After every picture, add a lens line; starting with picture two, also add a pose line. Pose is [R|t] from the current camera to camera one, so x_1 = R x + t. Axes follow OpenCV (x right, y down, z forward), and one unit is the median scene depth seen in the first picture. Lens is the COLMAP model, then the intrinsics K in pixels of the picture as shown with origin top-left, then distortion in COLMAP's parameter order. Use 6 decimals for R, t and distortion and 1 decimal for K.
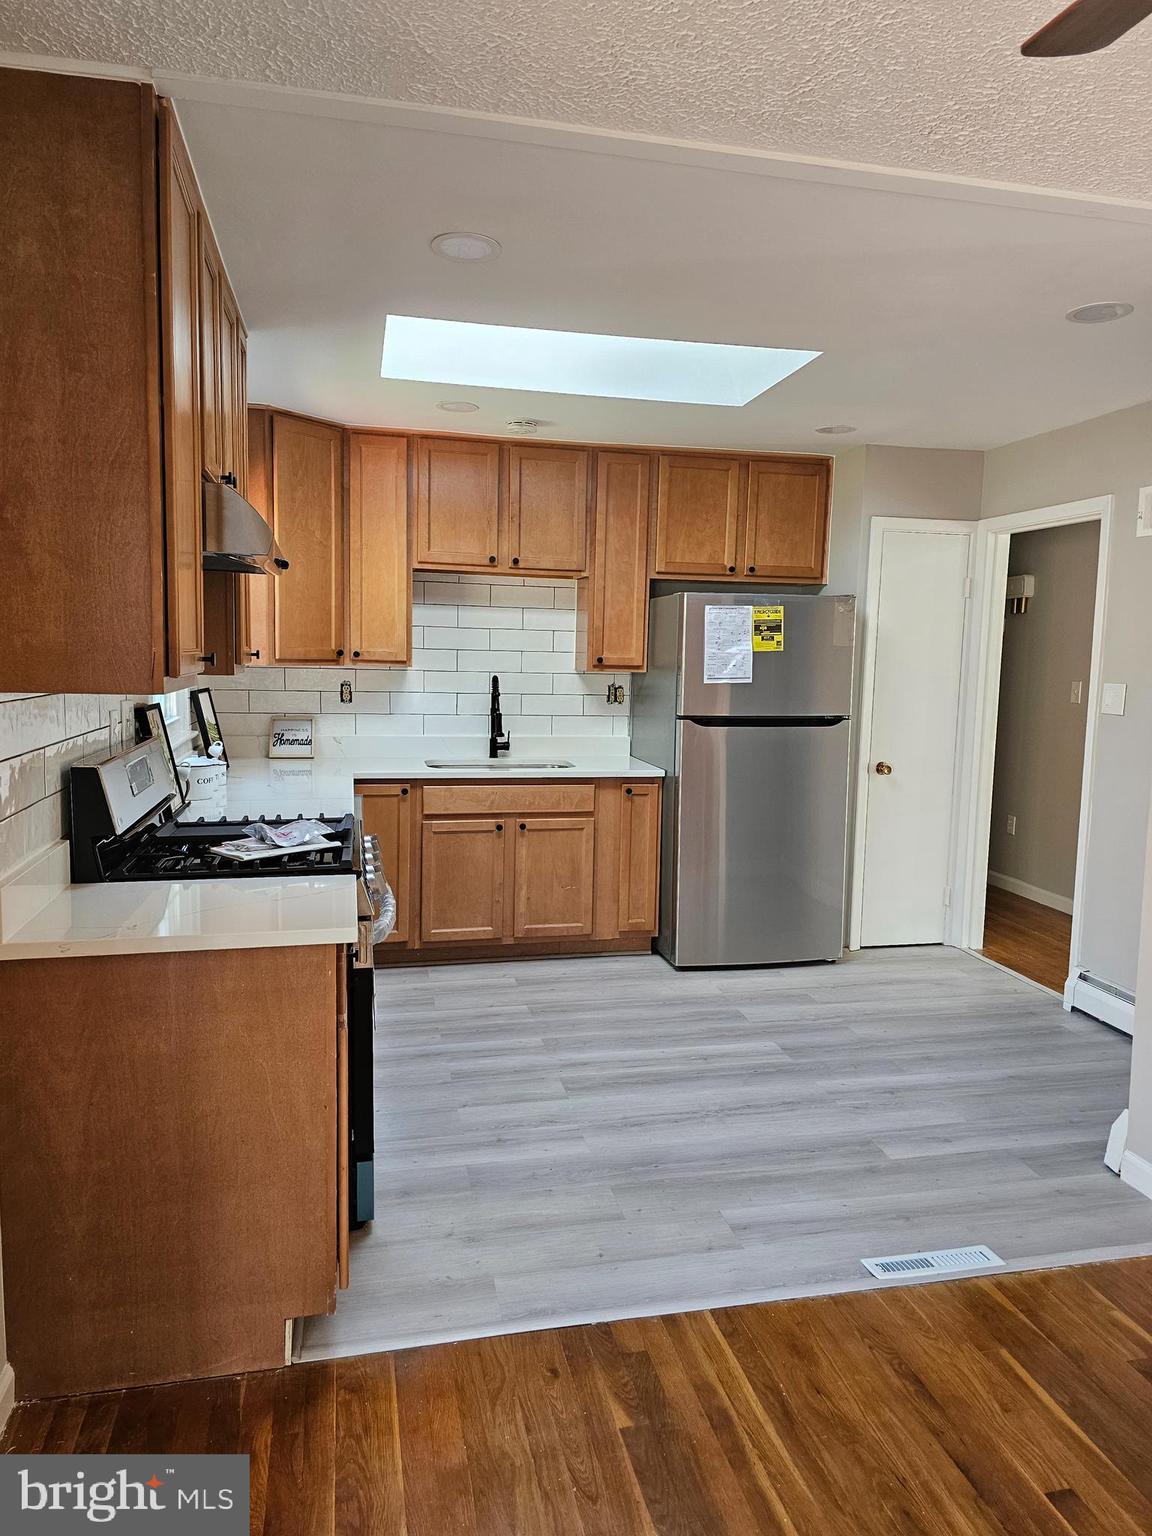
lens RADIAL K [[1031.5, 0, 586.3], [0, 1031.5, 757.1], [0, 0, 1]] dist [0.056126, -0.039337]
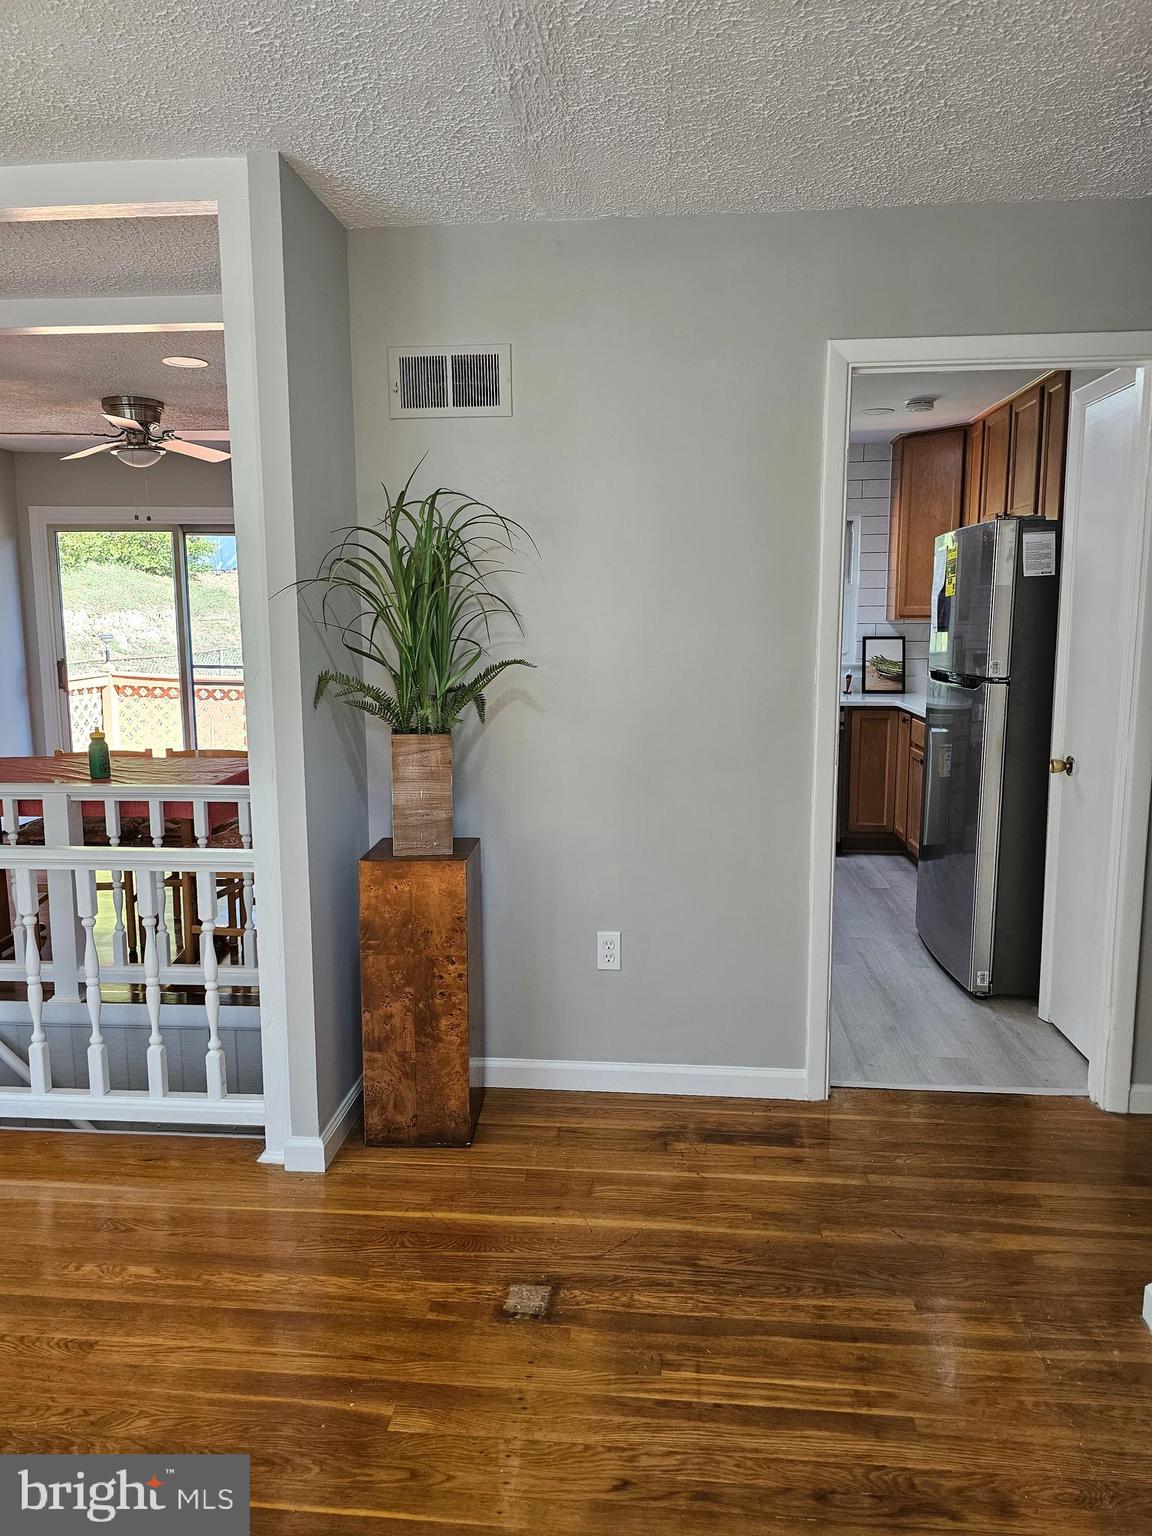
lens RADIAL K [[1031.5, 0, 579.1], [0, 1031.5, 762.8], [0, 0, 1]] dist [0.056126, -0.039337]
pose [[-0.318794, 0.120643, -0.940115, 0.984433], [-0.095107, 0.982789, 0.158370, -0.067901], [0.943041, 0.139898, -0.301833, 0.870466]]
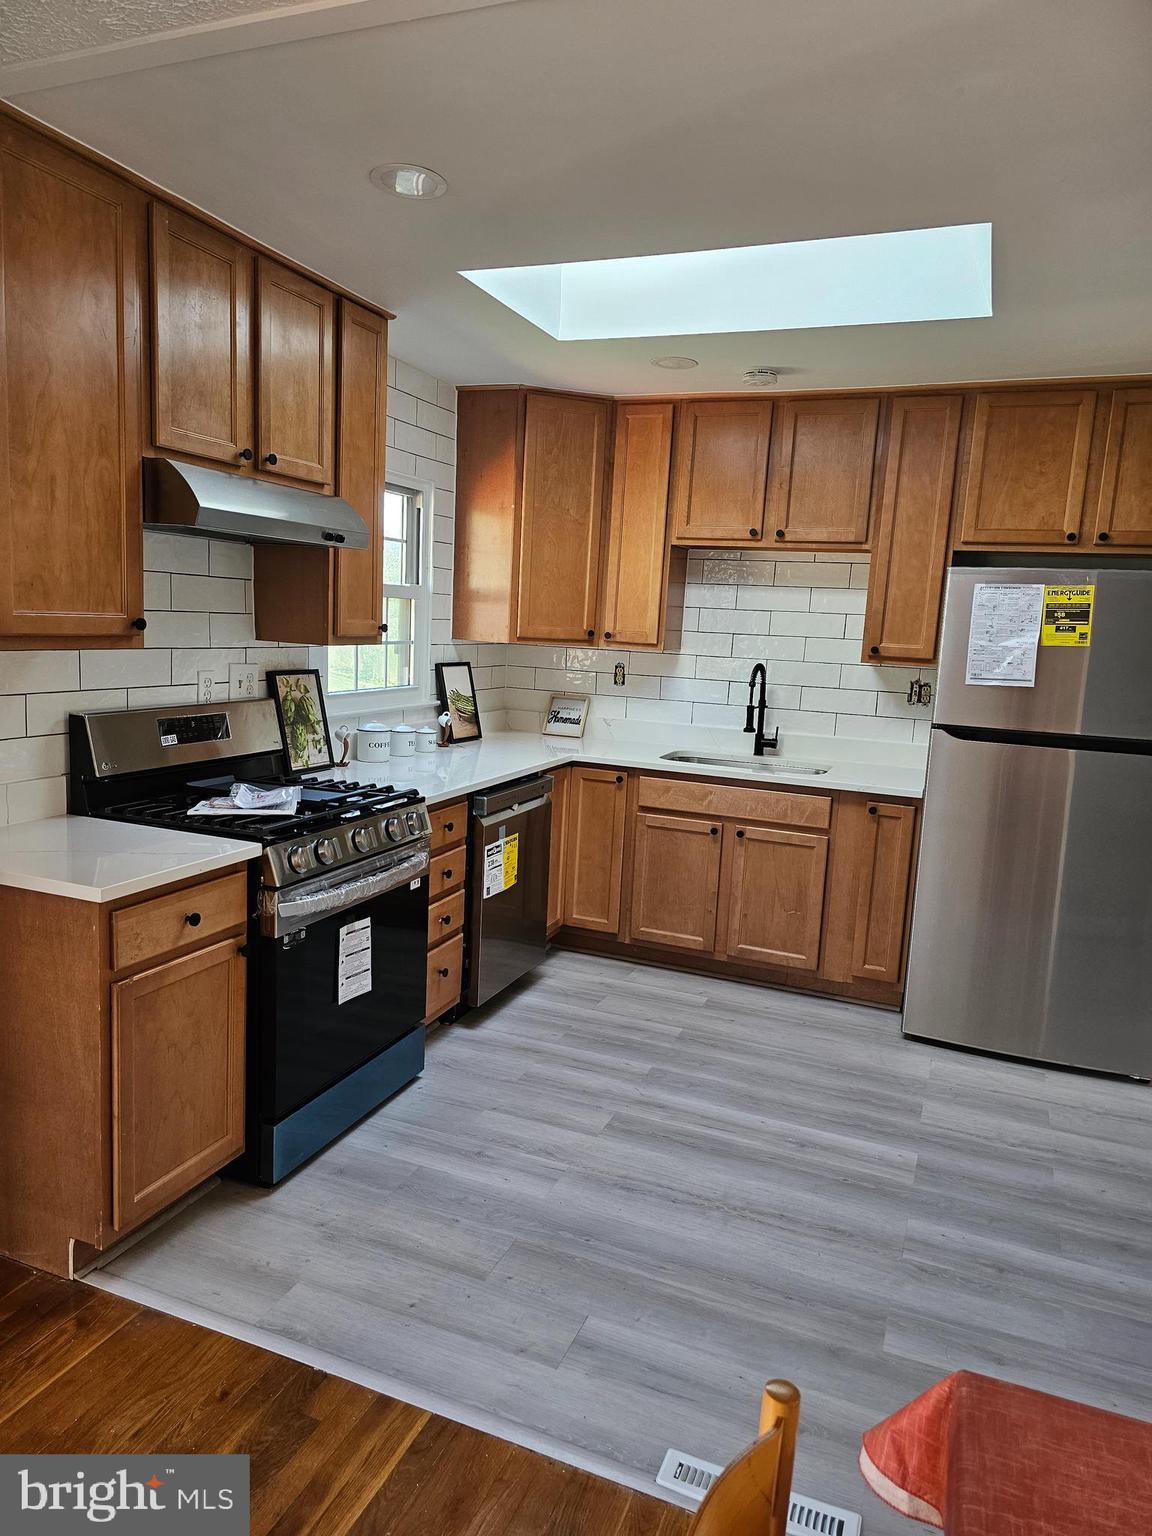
lens RADIAL K [[1031.5, 0, 571.7], [0, 1031.5, 771.2], [0, 0, 1]] dist [0.056126, -0.039337]
pose [[0.817452, 0.105706, -0.566214, 0.320461], [-0.091535, 0.994364, 0.053487, -0.020942], [0.568677, 0.008105, 0.822521, 0.184637]]
